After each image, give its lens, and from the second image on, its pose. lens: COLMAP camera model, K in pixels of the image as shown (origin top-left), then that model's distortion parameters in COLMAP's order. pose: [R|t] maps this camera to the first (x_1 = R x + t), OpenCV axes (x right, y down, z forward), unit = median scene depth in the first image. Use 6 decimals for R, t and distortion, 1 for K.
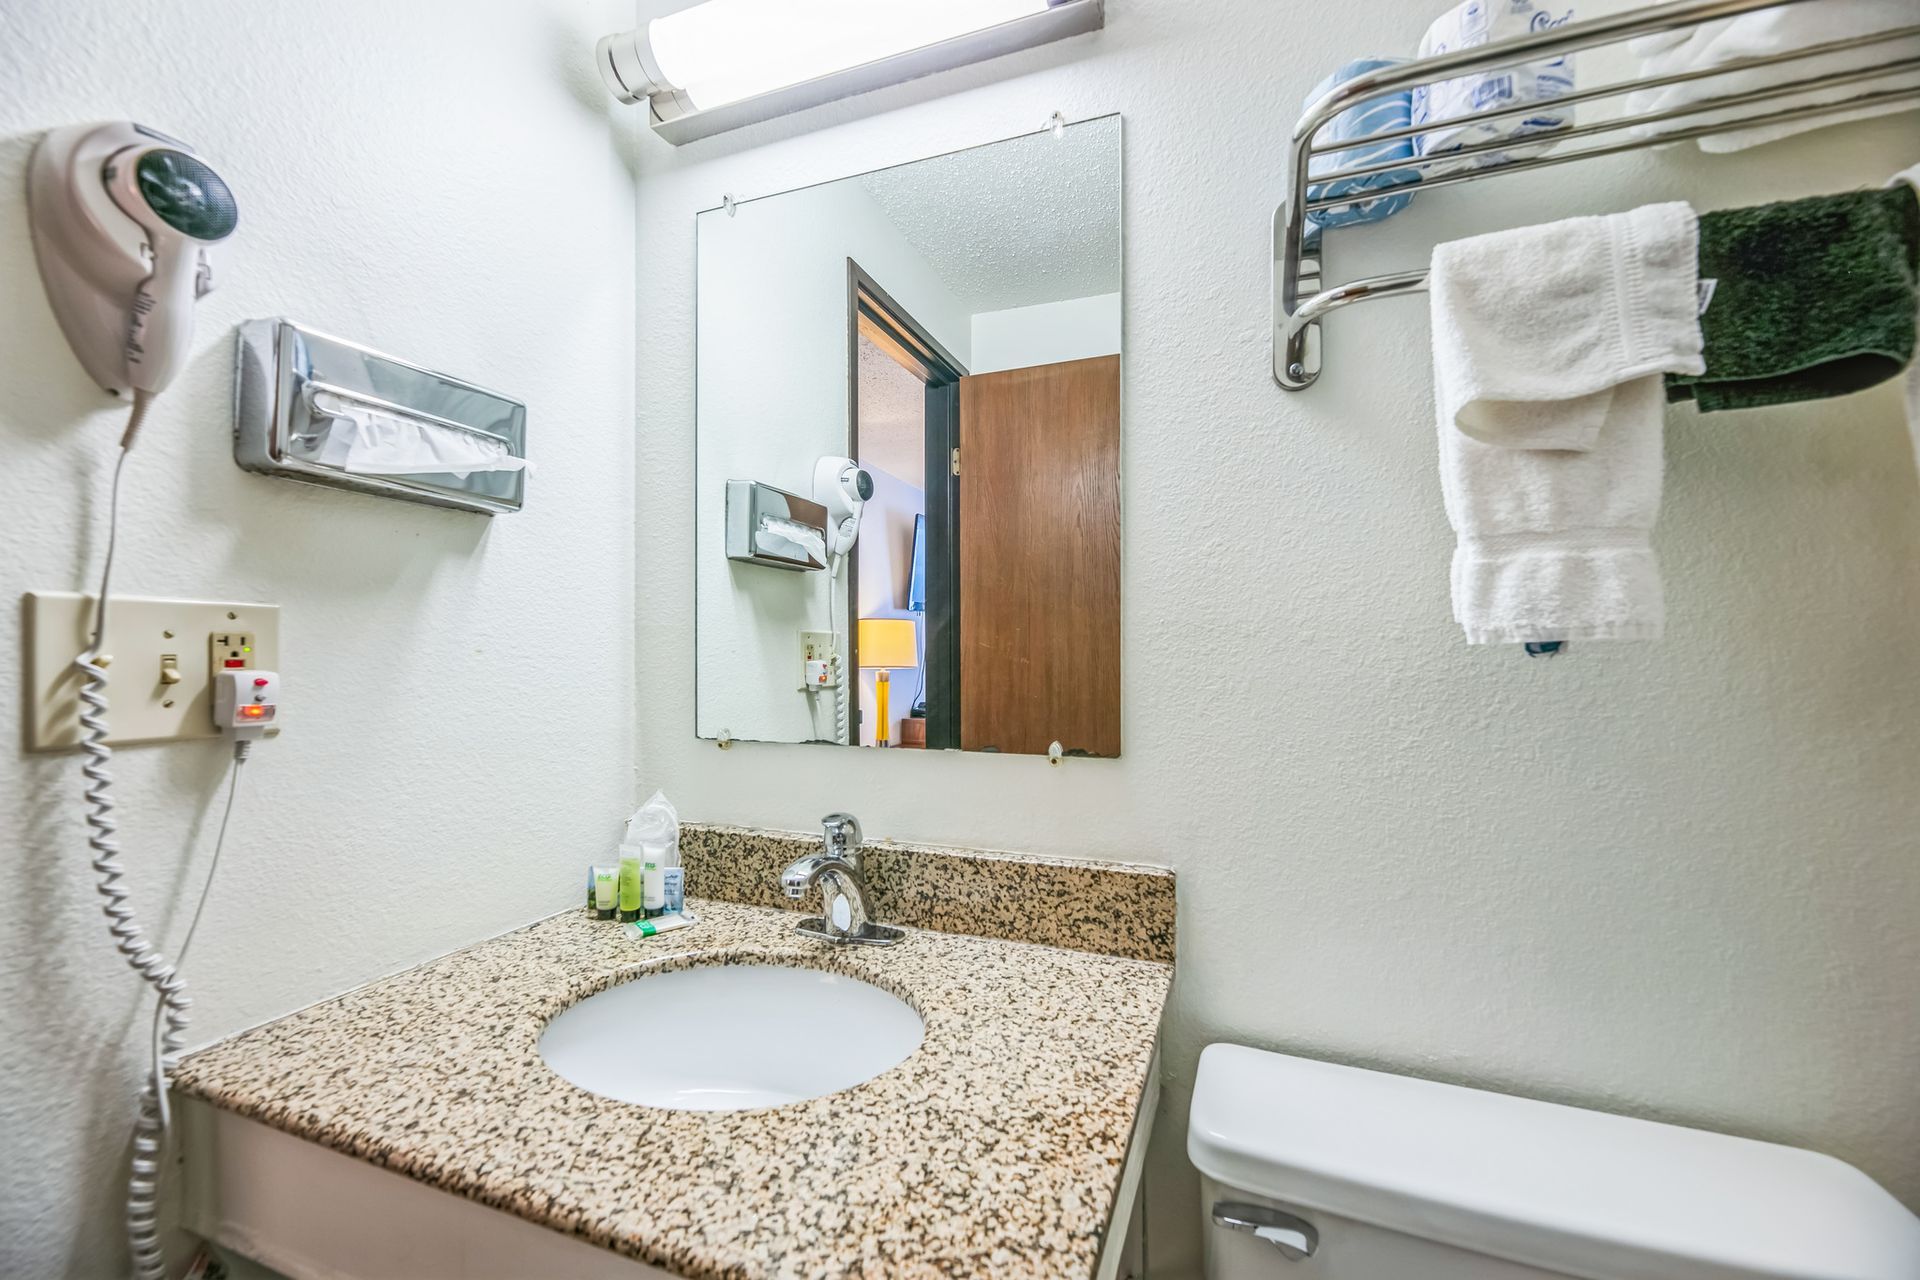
lens RADIAL K [[780.9, 0, 961.0], [0, 780.9, 650.6], [0, 0, 1]] dist [0.001055, -0.010985]
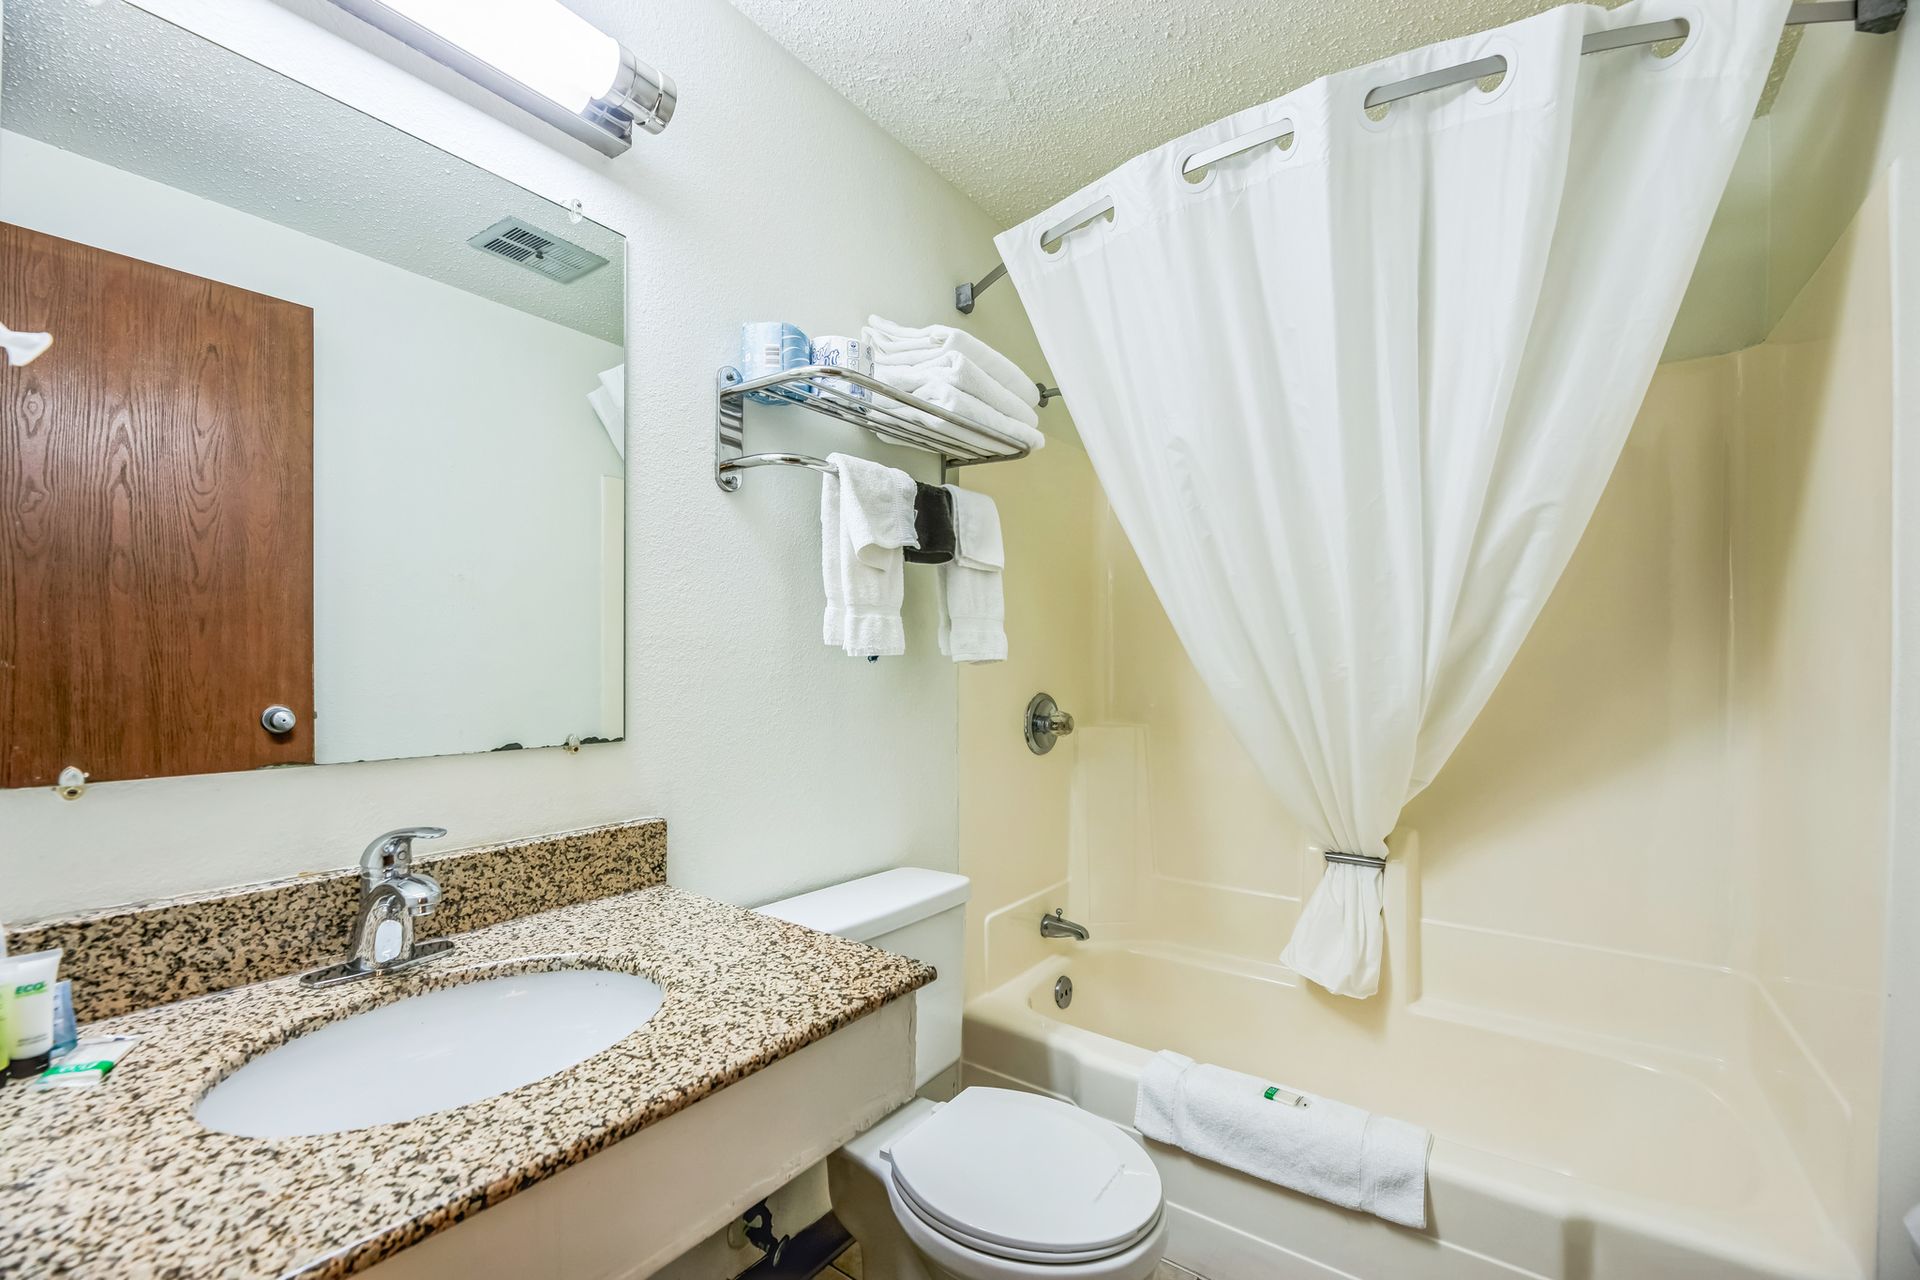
lens RADIAL K [[776.4, 0, 963.0], [0, 776.4, 656.5], [0, 0, 1]] dist [-0.000449, -0.003376]
pose [[0.270396, 0.010202, 0.962695, -0.887849], [-0.010226, 0.999918, -0.007724, 0.003748], [-0.962695, -0.007756, 0.270479, 0.117998]]
